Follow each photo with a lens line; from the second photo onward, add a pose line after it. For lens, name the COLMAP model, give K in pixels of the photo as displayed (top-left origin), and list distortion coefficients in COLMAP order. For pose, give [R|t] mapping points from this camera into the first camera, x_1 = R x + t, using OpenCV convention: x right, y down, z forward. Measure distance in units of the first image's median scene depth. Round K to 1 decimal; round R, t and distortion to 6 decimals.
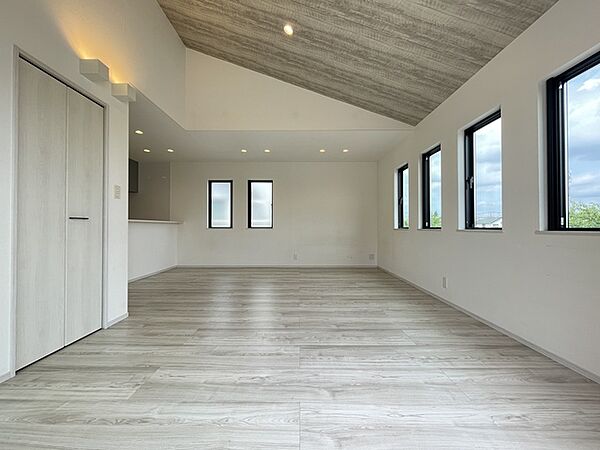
lens RADIAL K [[242.8, 0, 298.5], [0, 242.8, 225.0], [0, 0, 1]] dist [-0.002925, 0.000300]
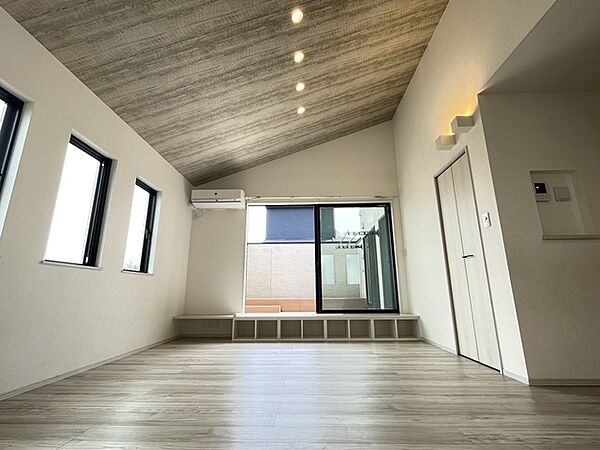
lens RADIAL K [[279.2, 0, 297.8], [0, 279.2, 228.2], [0, 0, 1]] dist [-0.001380, -0.000425]
pose [[-0.999621, 0.012377, 0.024578, -0.058369], [0.006087, 0.970470, -0.241145, 0.117736], [-0.026837, -0.240904, -0.970178, 1.722299]]
